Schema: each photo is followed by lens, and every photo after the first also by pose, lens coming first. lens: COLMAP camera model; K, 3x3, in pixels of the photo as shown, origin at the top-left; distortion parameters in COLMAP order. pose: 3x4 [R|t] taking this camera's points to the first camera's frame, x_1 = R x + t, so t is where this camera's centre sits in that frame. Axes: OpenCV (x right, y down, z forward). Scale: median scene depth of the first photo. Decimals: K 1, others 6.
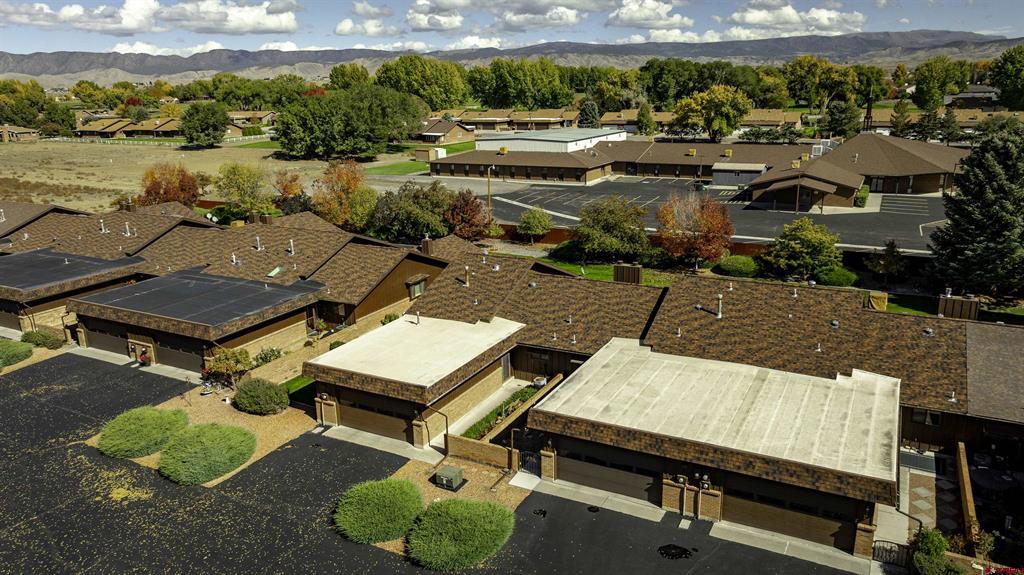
lens RADIAL K [[725.5, 0, 510.8], [0, 725.5, 290.4], [0, 0, 1]] dist [-0.021681, 0.007183]
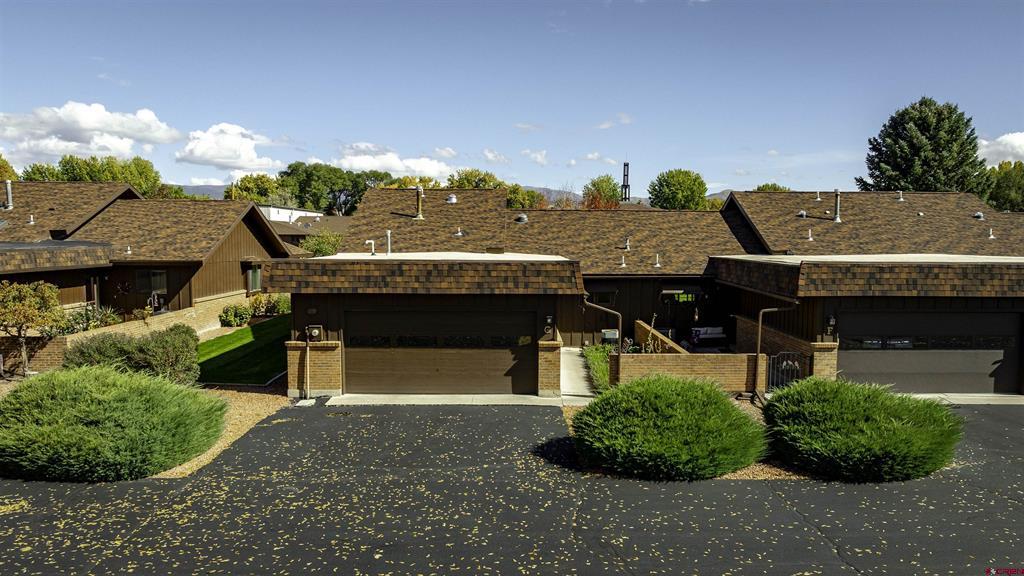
lens RADIAL K [[902.4, 0, 512.0], [0, 902.4, 288.0], [0, 0, 1]] dist [-0.035832, 0.000574]
pose [[0.879547, 0.003546, 0.475799, -0.421245], [0.104770, 0.973986, -0.200933, 0.248947], [-0.464135, 0.226579, 0.856295, 0.417815]]
